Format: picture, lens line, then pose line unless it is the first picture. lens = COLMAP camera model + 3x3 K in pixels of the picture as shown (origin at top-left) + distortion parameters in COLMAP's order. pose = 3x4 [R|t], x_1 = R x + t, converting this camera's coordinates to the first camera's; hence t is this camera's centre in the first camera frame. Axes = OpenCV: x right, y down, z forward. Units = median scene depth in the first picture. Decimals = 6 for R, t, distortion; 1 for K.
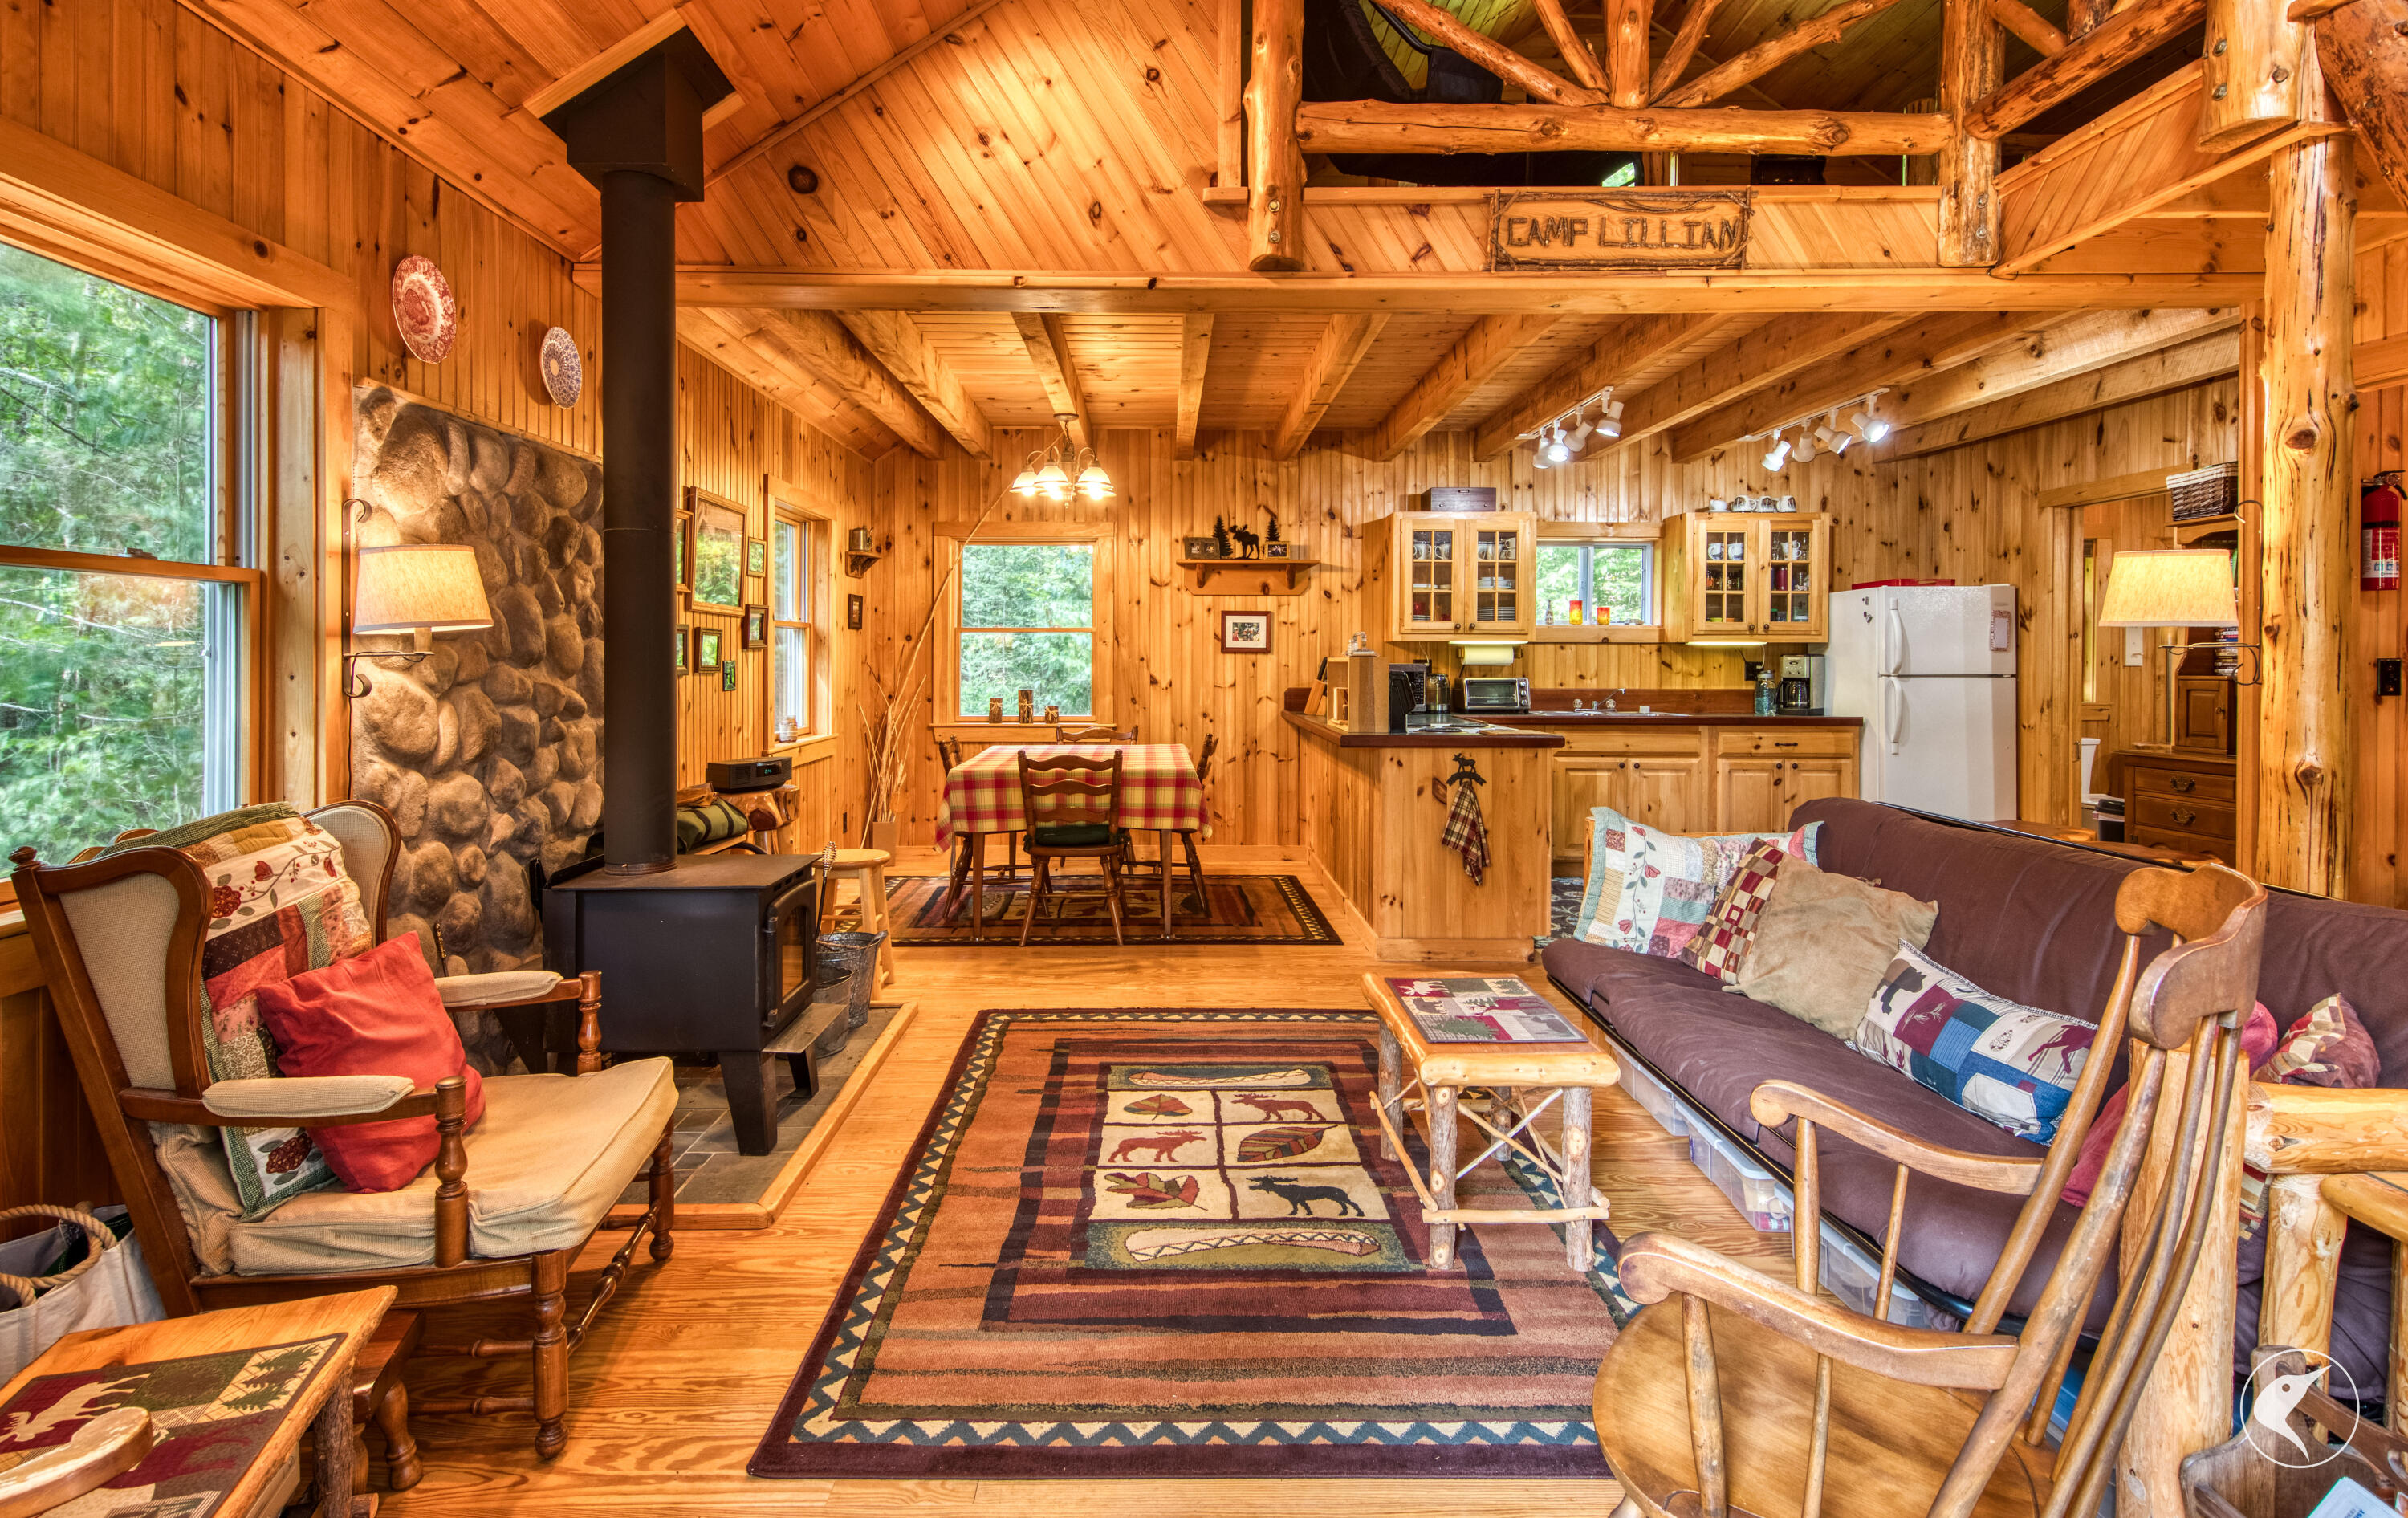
lens RADIAL K [[1186.7, 0, 1171.6], [0, 1186.7, 663.9], [0, 0, 1]] dist [0.004672, 0.000124]
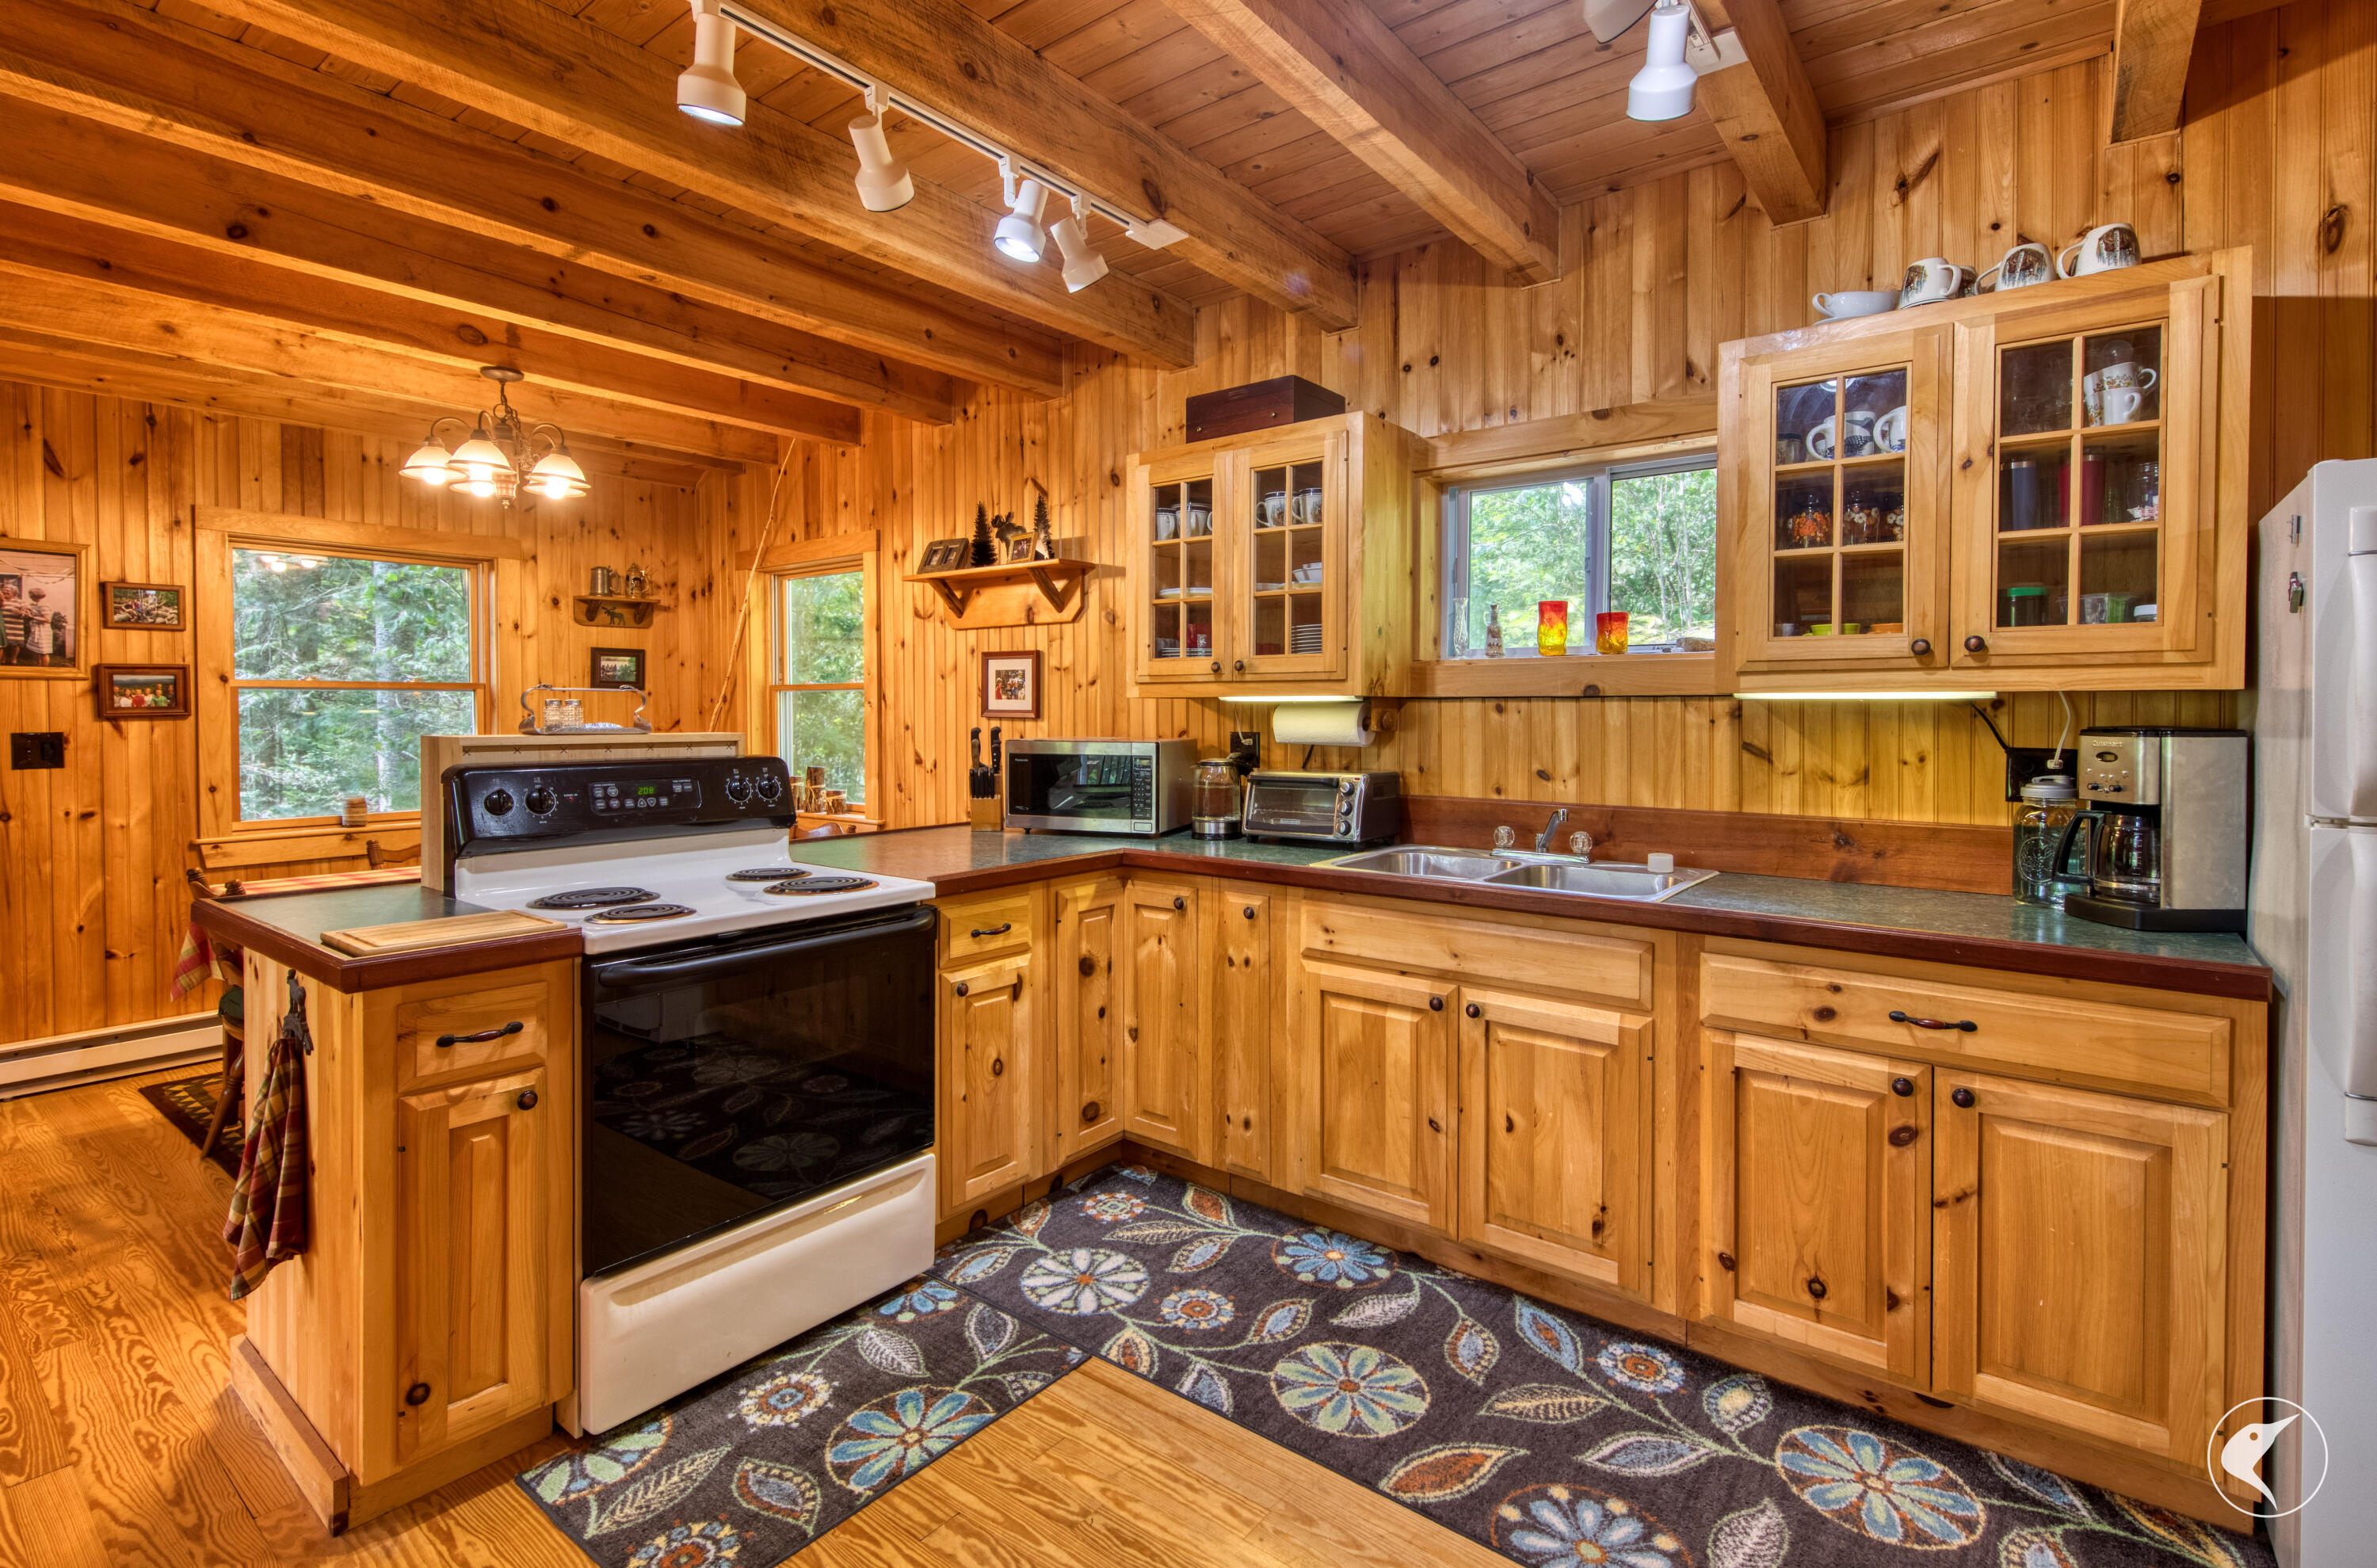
lens RADIAL K [[1120.3, 0, 1197.5], [0, 1120.3, 725.5], [0, 0, 1]] dist [0.014309, -0.002225]
pose [[0.785758, 0.006543, -0.618499, 0.504364], [-0.002510, 0.999970, 0.007389, -0.010182], [0.618529, -0.004254, 0.785751, 0.598751]]
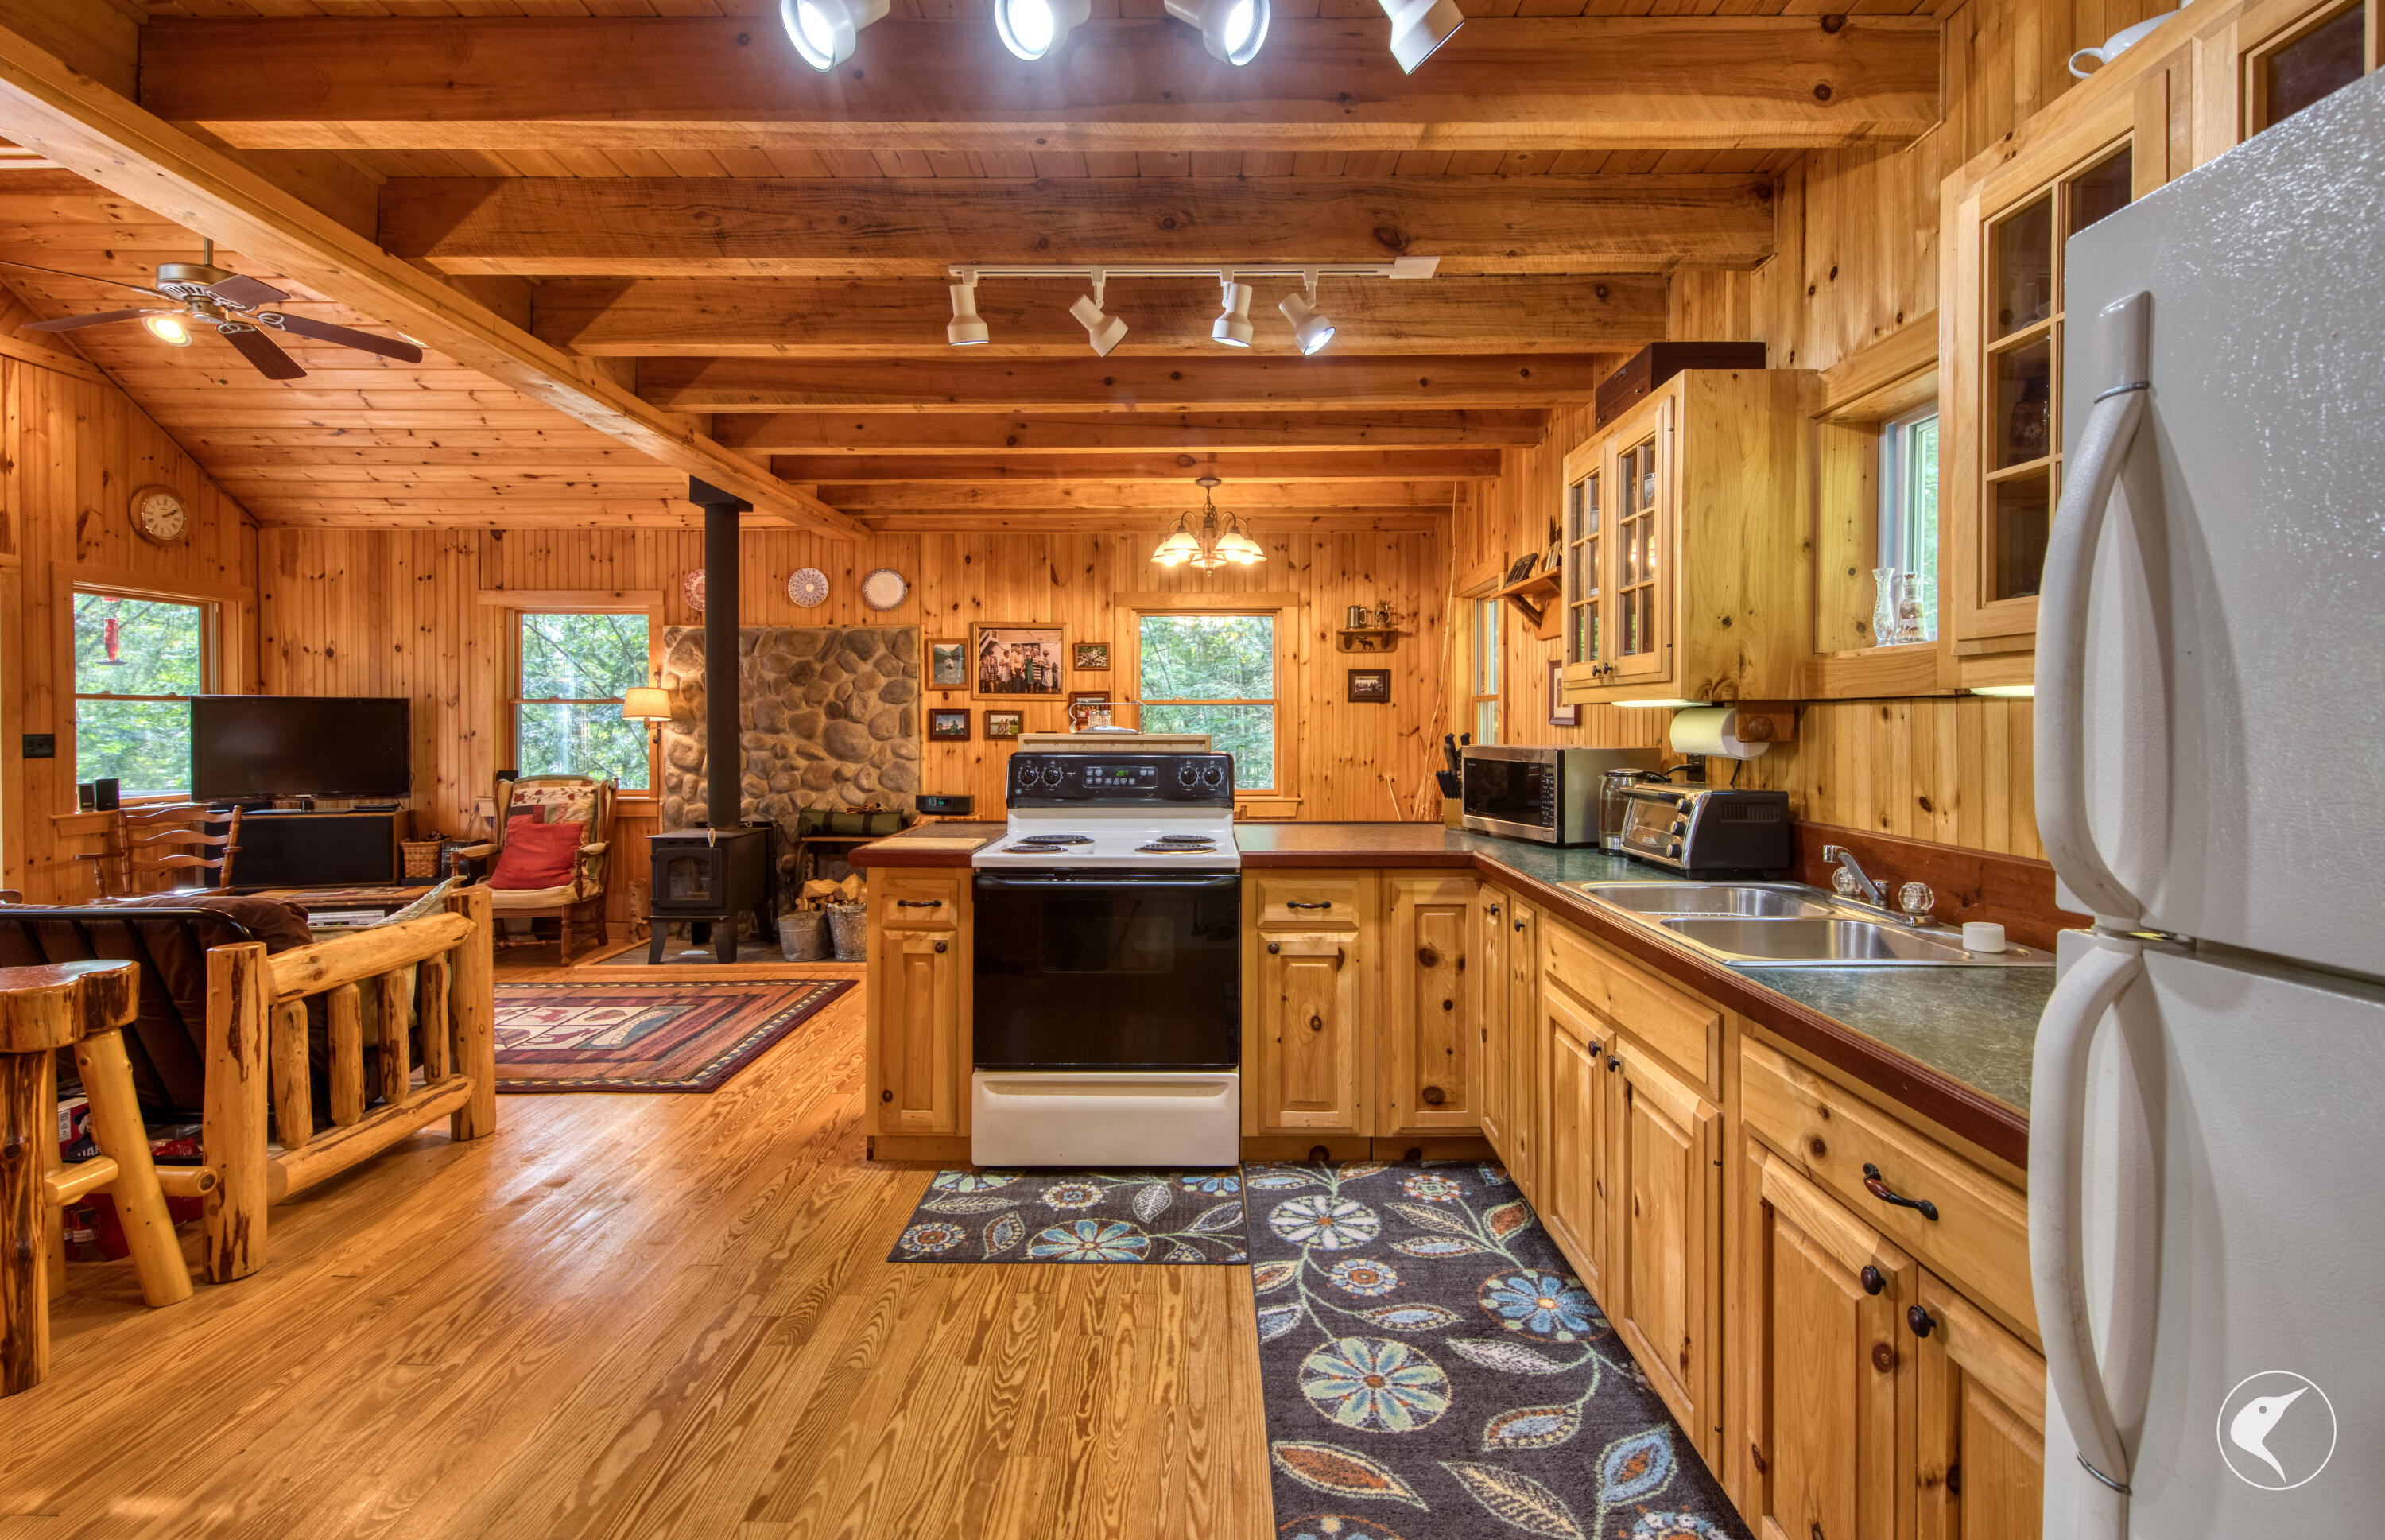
lens RADIAL K [[1093.5, 0, 1194.6], [0, 1093.5, 724.1], [0, 0, 1]] dist [0.014031, -0.001554]
pose [[-0.011122, 0.001242, -0.999937, 0.647831], [-0.006985, 0.999975, 0.001319, -0.009695], [0.999914, 0.006999, -0.011113, 0.810176]]
